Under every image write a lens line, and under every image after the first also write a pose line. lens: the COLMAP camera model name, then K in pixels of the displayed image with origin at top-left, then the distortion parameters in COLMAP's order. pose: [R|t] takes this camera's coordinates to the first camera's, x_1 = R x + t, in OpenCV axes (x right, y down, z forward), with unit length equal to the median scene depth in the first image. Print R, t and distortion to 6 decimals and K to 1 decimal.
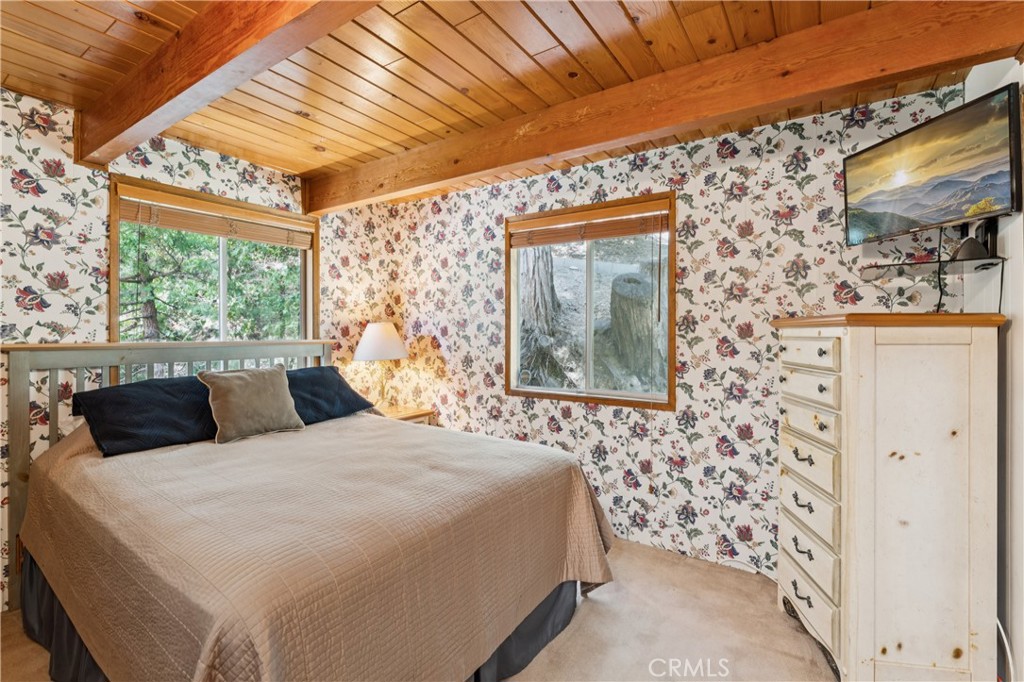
lens RADIAL K [[459.7, 0, 506.6], [0, 459.7, 339.0], [0, 0, 1]] dist [-0.002875, -0.000125]
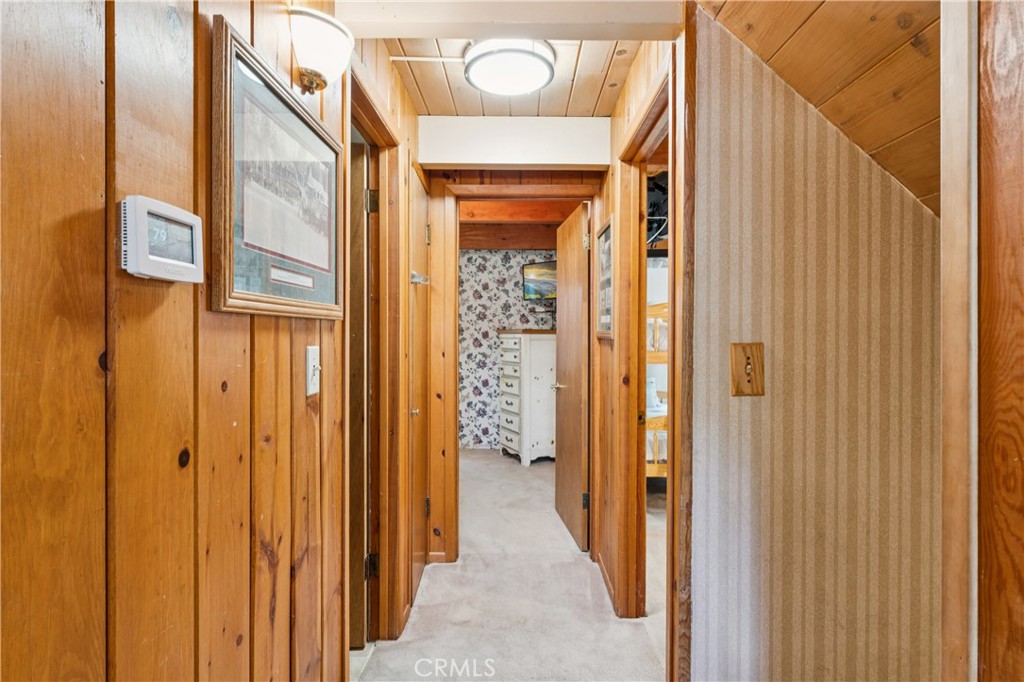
lens RADIAL K [[527.2, 0, 512.1], [0, 527.2, 338.9], [0, 0, 1]] dist [-0.002212, -0.000293]
pose [[0.830253, 0.001691, 0.557385, -0.699022], [0.001533, 0.999985, -0.005317, 0.013249], [-0.557385, 0.005269, 0.830237, -1.034574]]
